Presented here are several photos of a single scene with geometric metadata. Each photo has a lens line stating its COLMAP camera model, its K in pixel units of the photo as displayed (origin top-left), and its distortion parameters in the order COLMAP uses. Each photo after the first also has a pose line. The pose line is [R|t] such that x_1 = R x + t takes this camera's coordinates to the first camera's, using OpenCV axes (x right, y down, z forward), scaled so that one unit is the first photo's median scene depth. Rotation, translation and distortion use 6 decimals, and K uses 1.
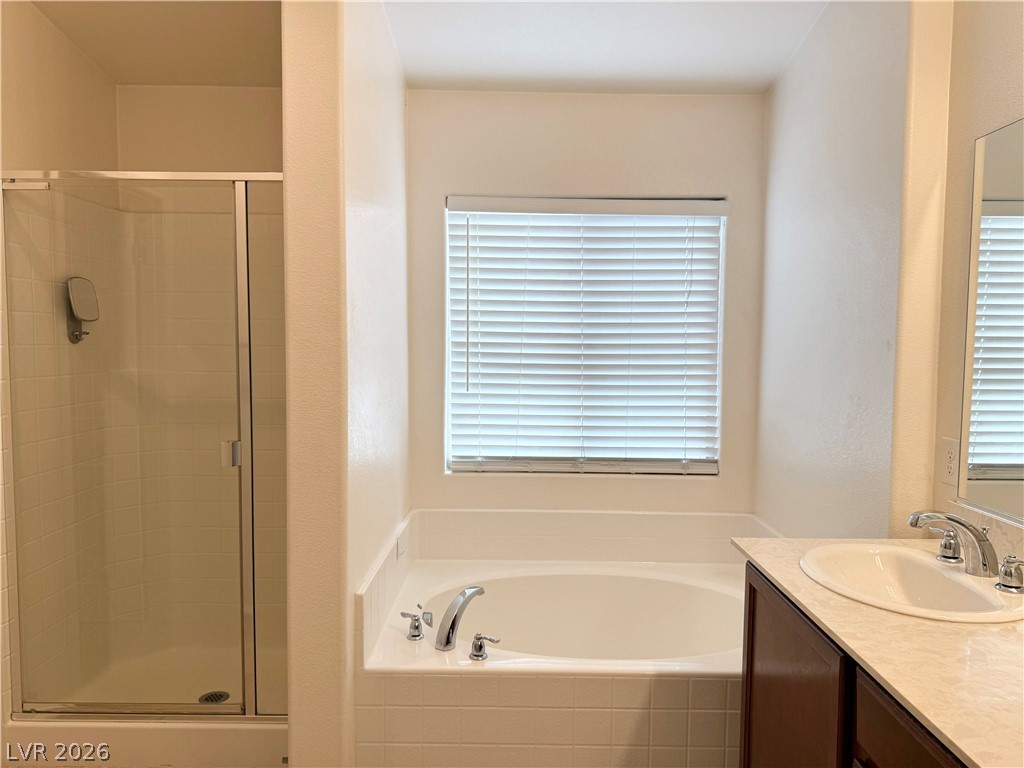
lens RADIAL K [[713.0, 0, 515.1], [0, 713.0, 387.2], [0, 0, 1]] dist [0.127921, -0.183656]
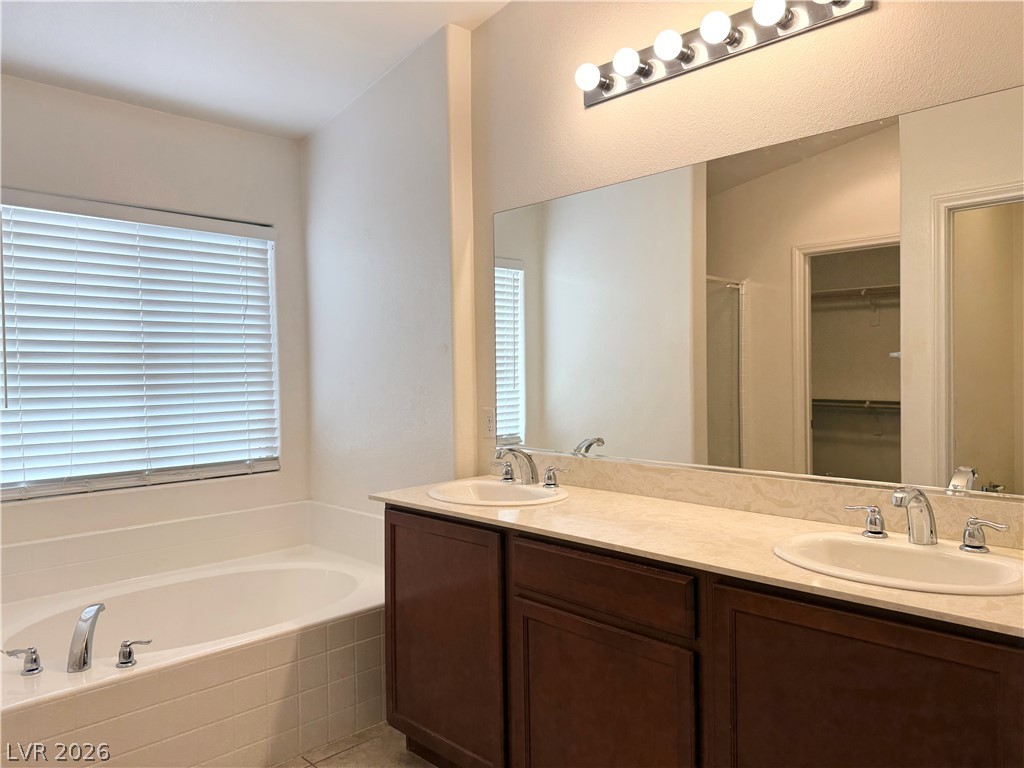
lens RADIAL K [[713.0, 0, 515.1], [0, 713.0, 387.2], [0, 0, 1]] dist [0.127921, -0.183656]
pose [[0.710317, -0.037389, 0.702888, -0.246021], [0.061119, 0.998093, -0.008673, 0.025563], [-0.701223, 0.049120, 0.711248, -0.063731]]
